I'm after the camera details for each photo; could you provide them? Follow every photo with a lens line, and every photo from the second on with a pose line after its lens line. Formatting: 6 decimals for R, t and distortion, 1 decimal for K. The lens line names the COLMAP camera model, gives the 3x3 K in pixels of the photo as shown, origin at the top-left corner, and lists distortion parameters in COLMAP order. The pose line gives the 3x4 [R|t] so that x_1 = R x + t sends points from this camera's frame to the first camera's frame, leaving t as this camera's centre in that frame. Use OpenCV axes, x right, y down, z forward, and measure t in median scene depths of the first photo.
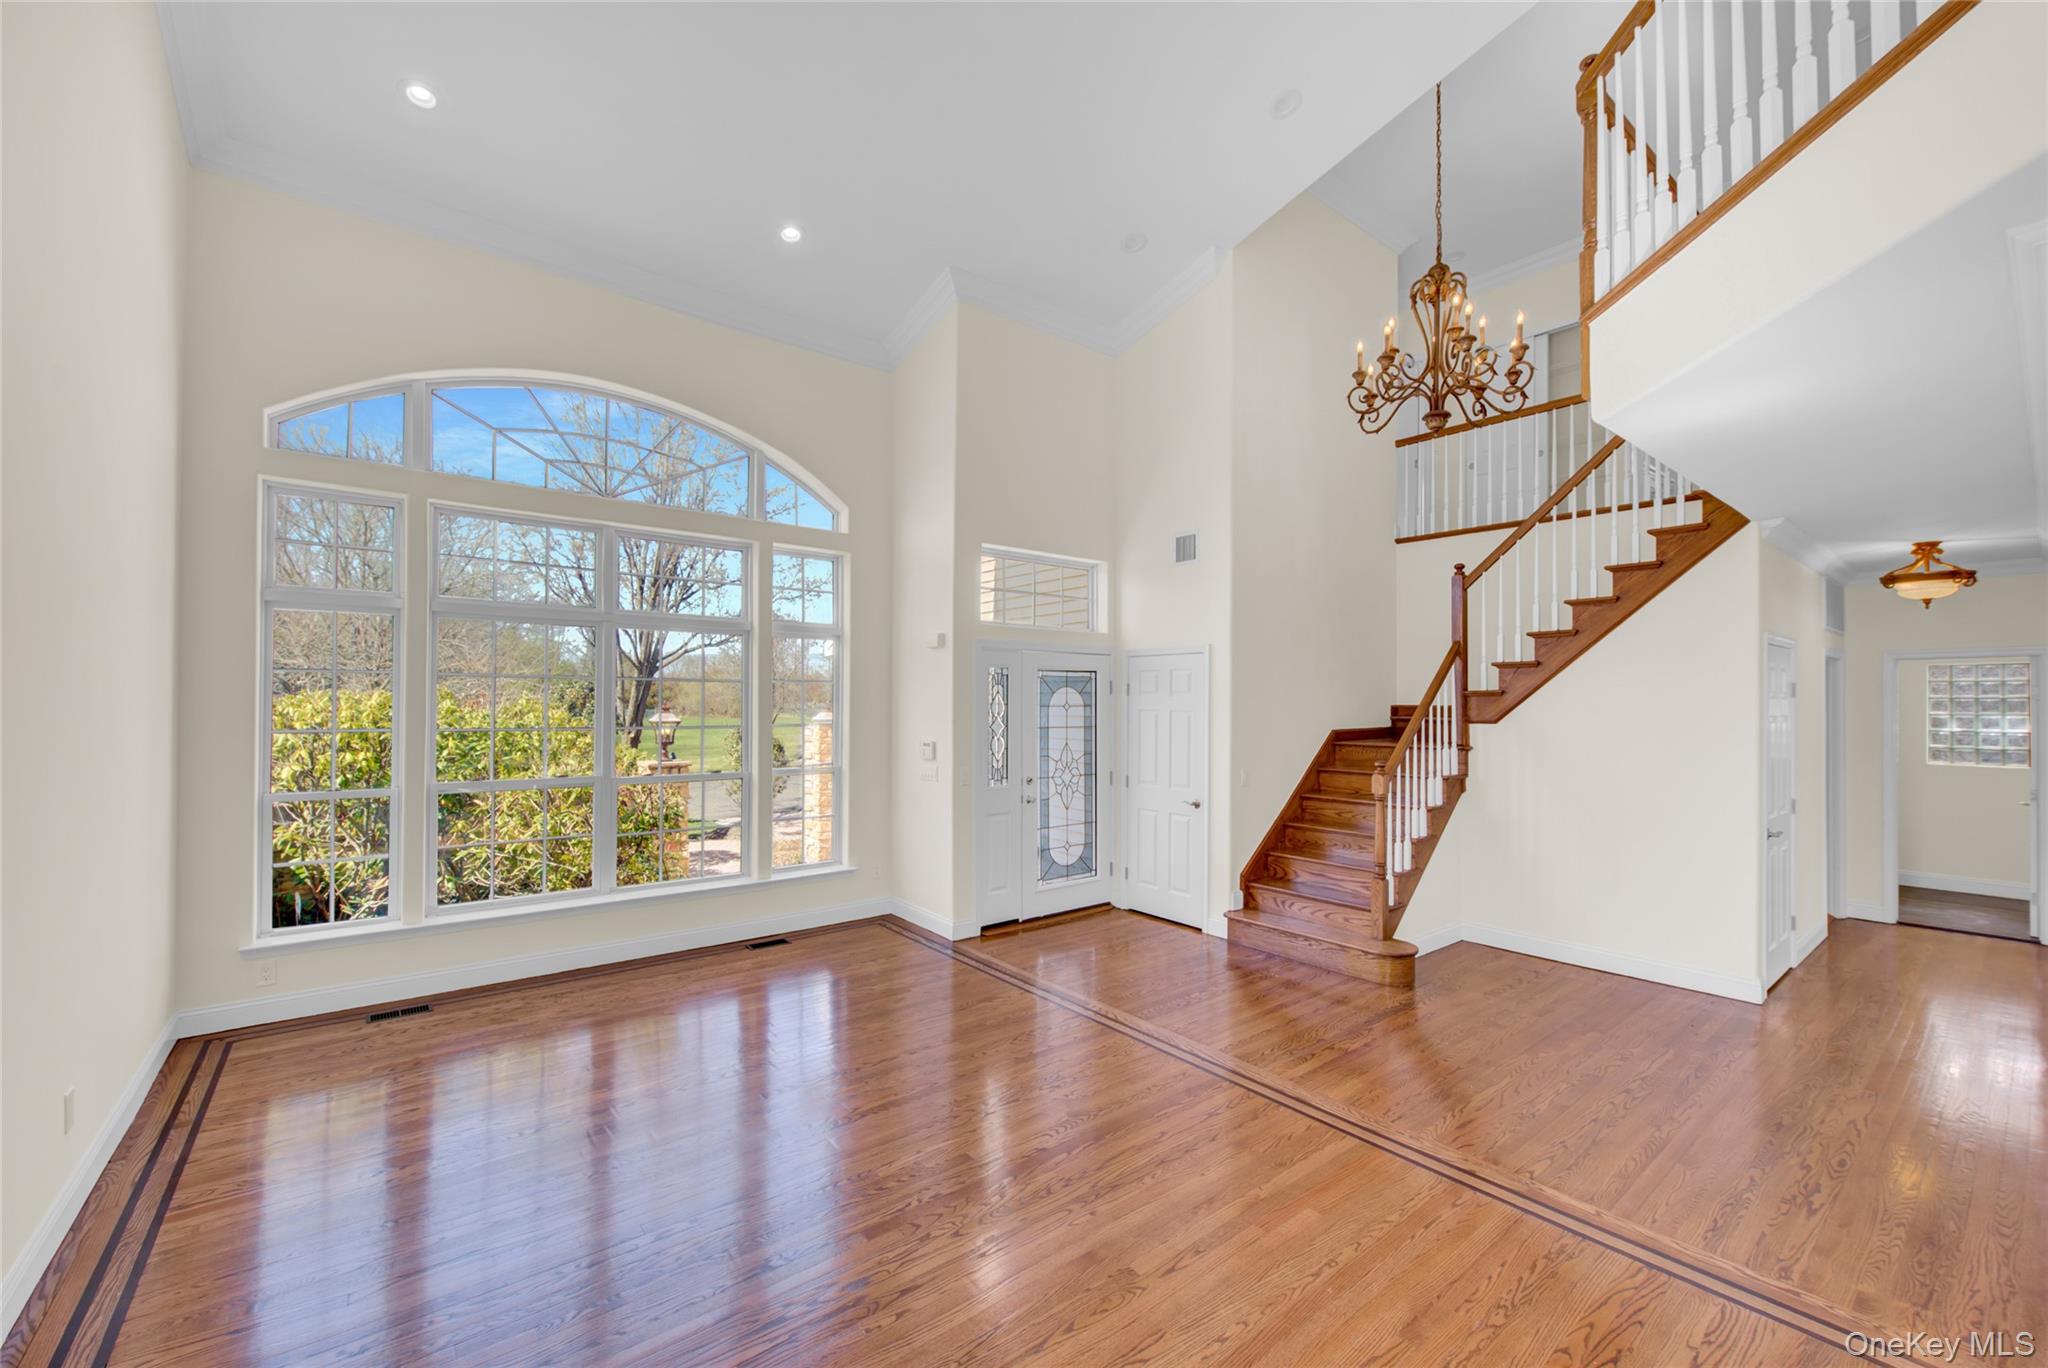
lens RADIAL K [[815.7, 0, 1020.5], [0, 815.7, 684.7], [0, 0, 1]] dist [0.002215, -0.000754]
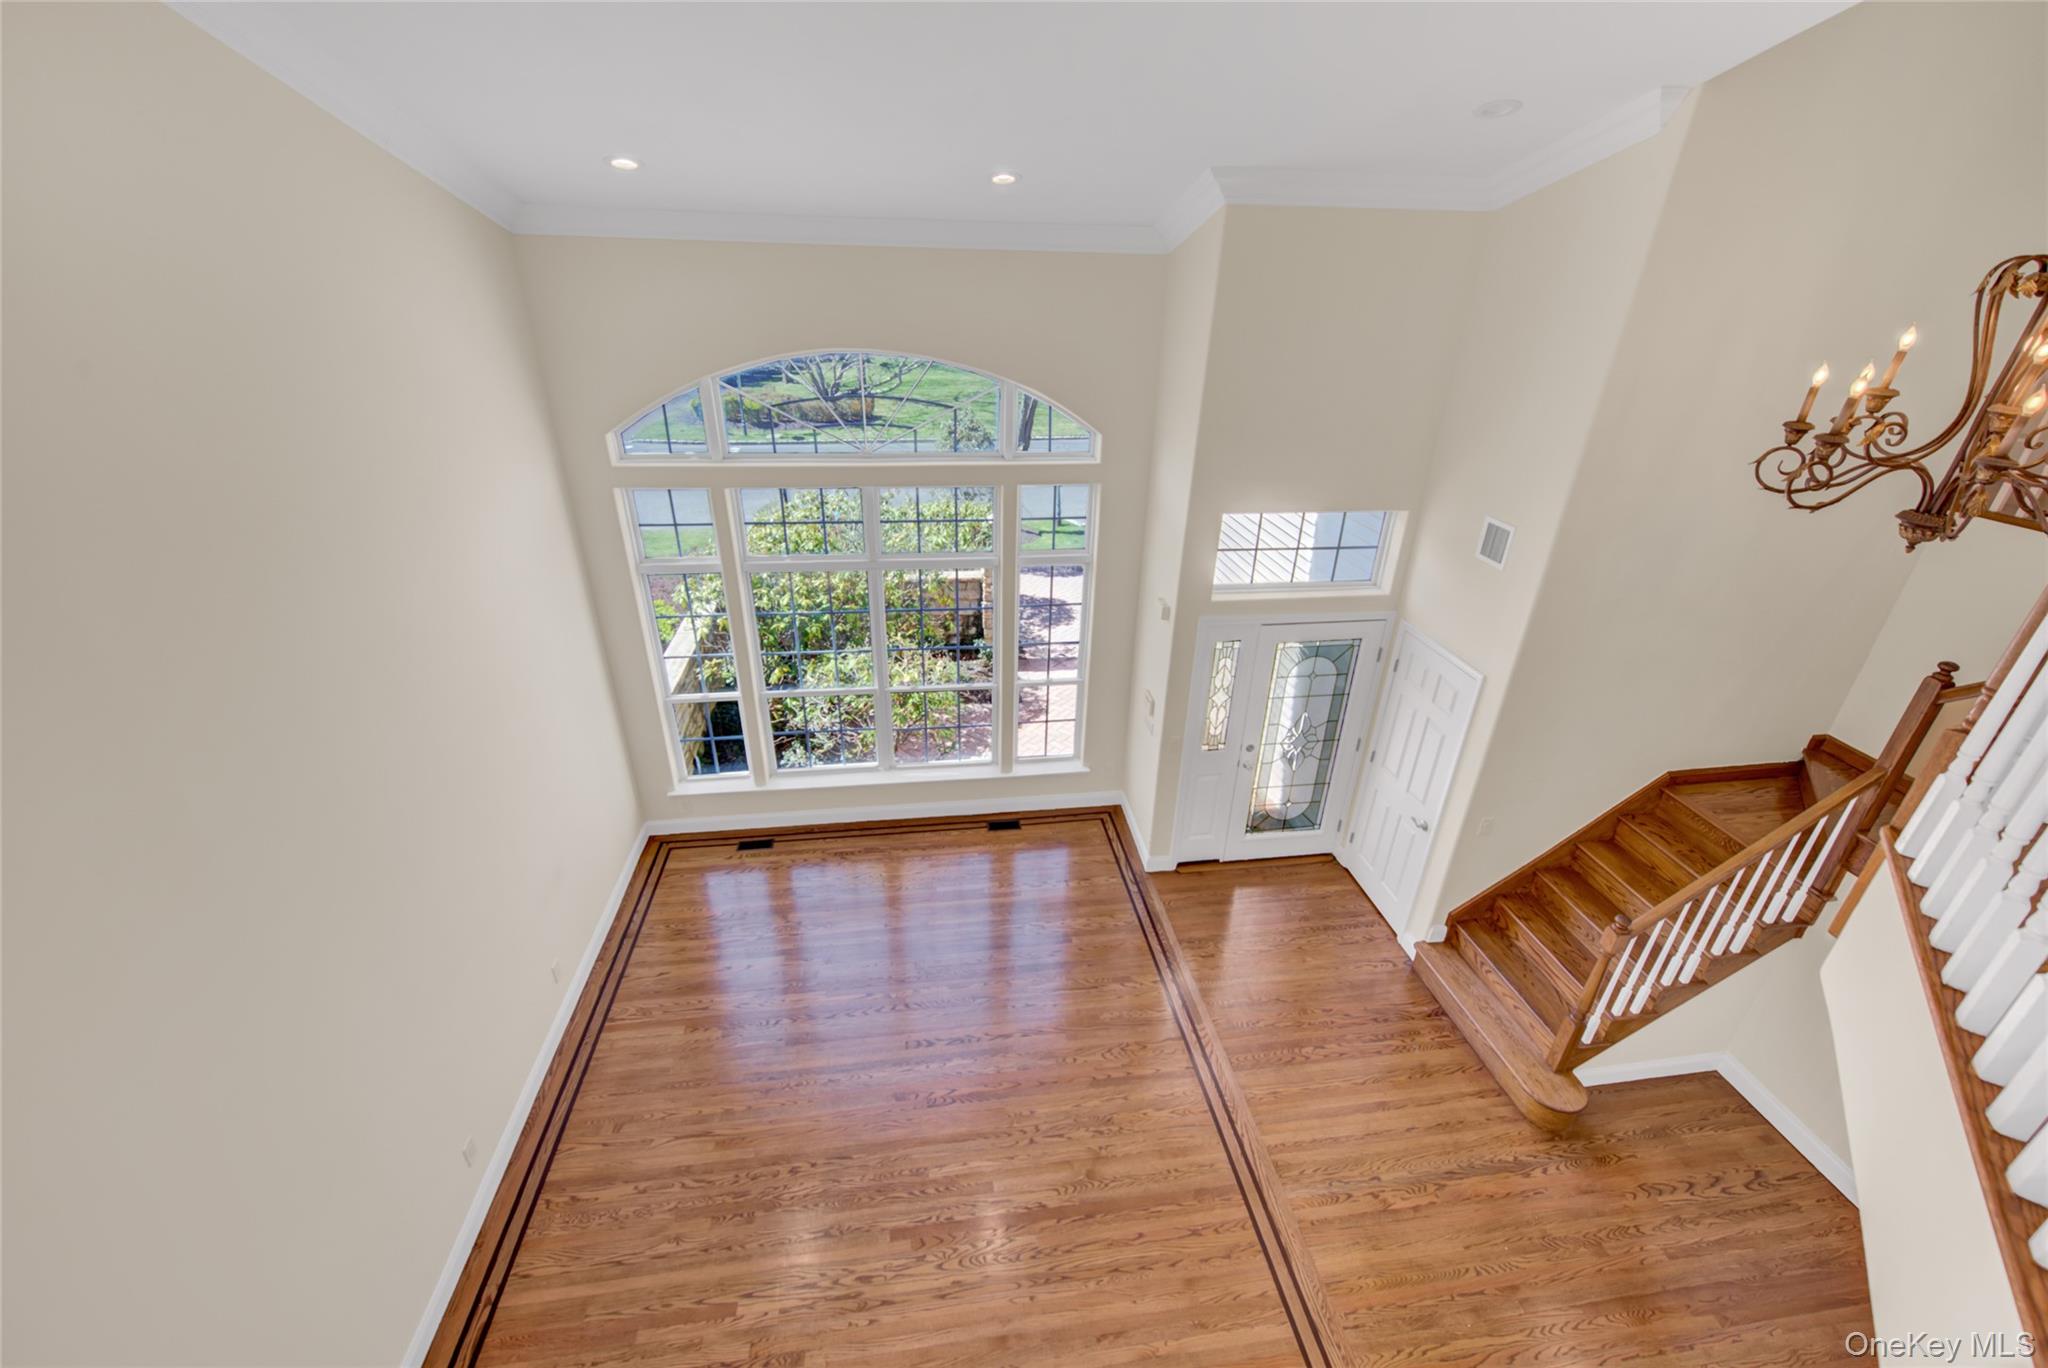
lens RADIAL K [[815.7, 0, 1020.5], [0, 815.7, 684.7], [0, 0, 1]] dist [0.002215, -0.000754]
pose [[0.864902, 0.236346, -0.442814, 0.197952], [-0.010557, 0.890575, 0.454713, -0.412446], [0.501829, -0.388608, 0.772756, 0.142667]]
